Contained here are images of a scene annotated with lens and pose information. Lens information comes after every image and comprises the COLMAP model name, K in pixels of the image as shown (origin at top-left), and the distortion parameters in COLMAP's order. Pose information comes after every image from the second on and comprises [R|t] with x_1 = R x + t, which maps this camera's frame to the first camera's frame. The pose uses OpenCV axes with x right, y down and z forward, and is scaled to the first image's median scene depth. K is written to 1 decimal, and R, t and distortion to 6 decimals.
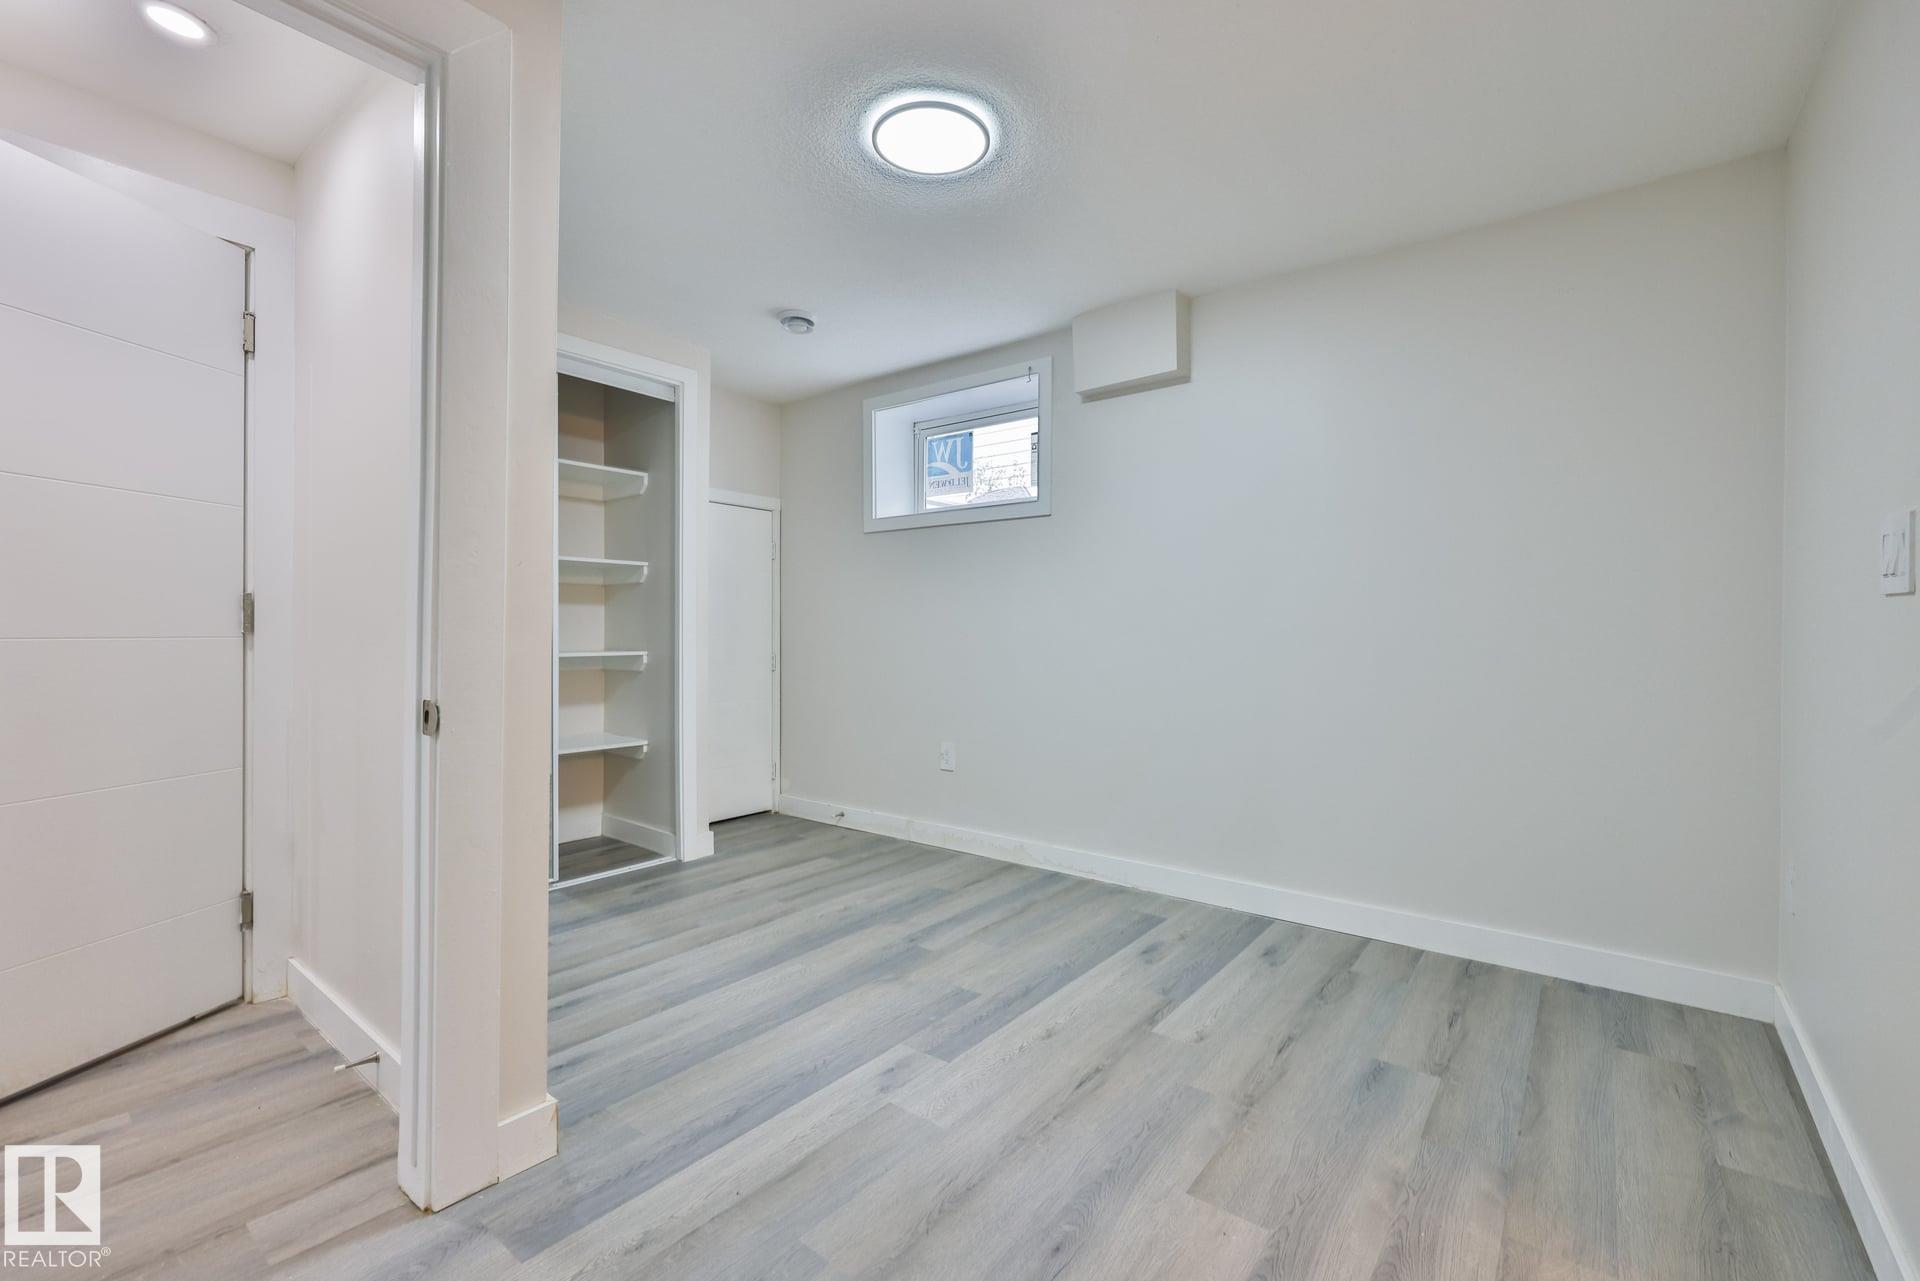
lens RADIAL K [[813.8, 0, 956.8], [0, 813.8, 632.0], [0, 0, 1]] dist [0.014703, 0.000093]
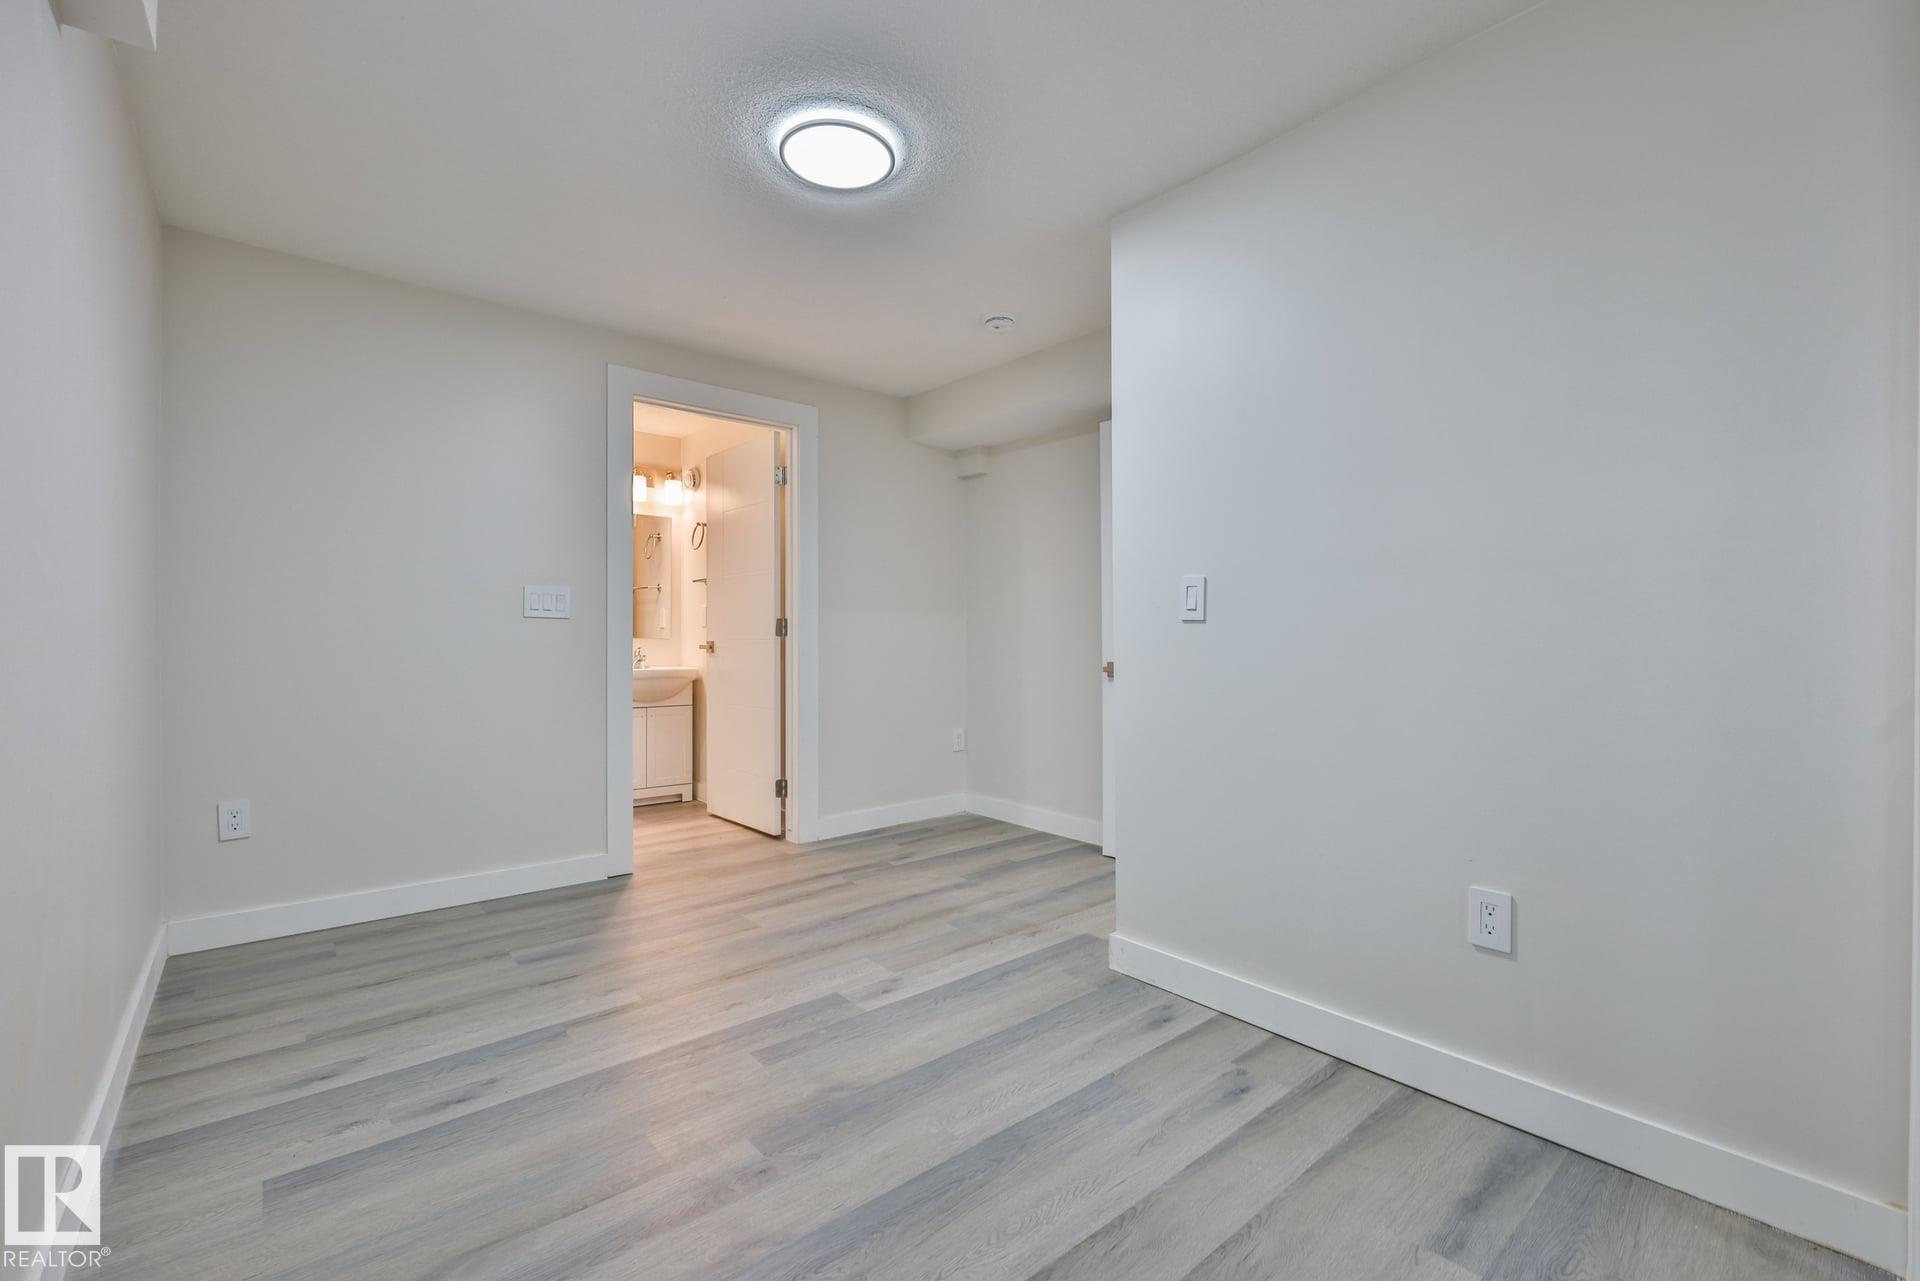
lens RADIAL K [[813.8, 0, 953.9], [0, 813.8, 638.4], [0, 0, 1]] dist [0.014703, 0.000093]
pose [[-0.979703, -0.002124, 0.200443, -0.413778], [-0.001621, 0.999995, 0.002674, 0.002009], [-0.200448, 0.002295, -0.979702, 2.114053]]
